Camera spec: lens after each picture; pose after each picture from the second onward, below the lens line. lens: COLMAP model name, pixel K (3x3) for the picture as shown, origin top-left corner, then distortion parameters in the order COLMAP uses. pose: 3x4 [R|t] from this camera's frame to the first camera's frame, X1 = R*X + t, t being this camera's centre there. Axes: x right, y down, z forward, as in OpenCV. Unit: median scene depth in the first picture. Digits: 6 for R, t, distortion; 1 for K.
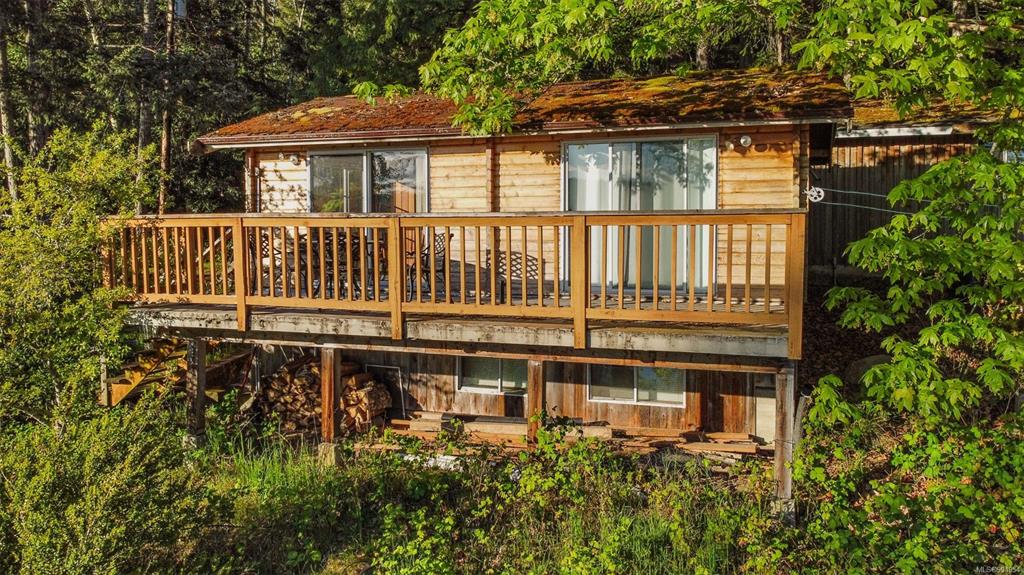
lens RADIAL K [[754.8, 0, 512.0], [0, 754.8, 287.5], [0, 0, 1]] dist [-0.004154, 0.005017]
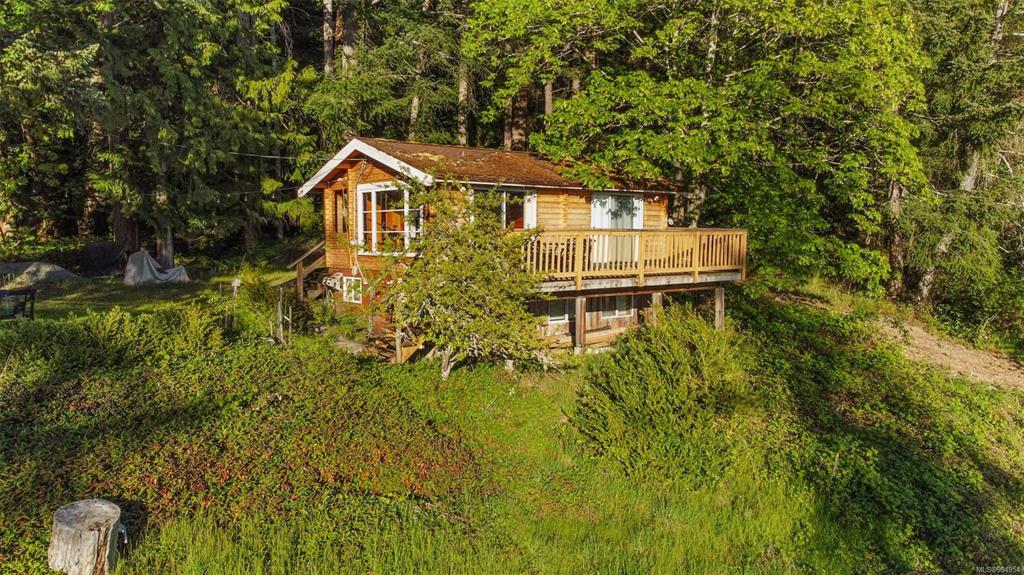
lens RADIAL K [[754.8, 0, 512.0], [0, 754.8, 287.5], [0, 0, 1]] dist [-0.004154, 0.005017]
pose [[0.546564, -0.062264, 0.835100, -2.021182], [0.054270, 0.997769, 0.038874, -0.033412], [-0.835657, 0.024074, 0.548724, 0.077626]]
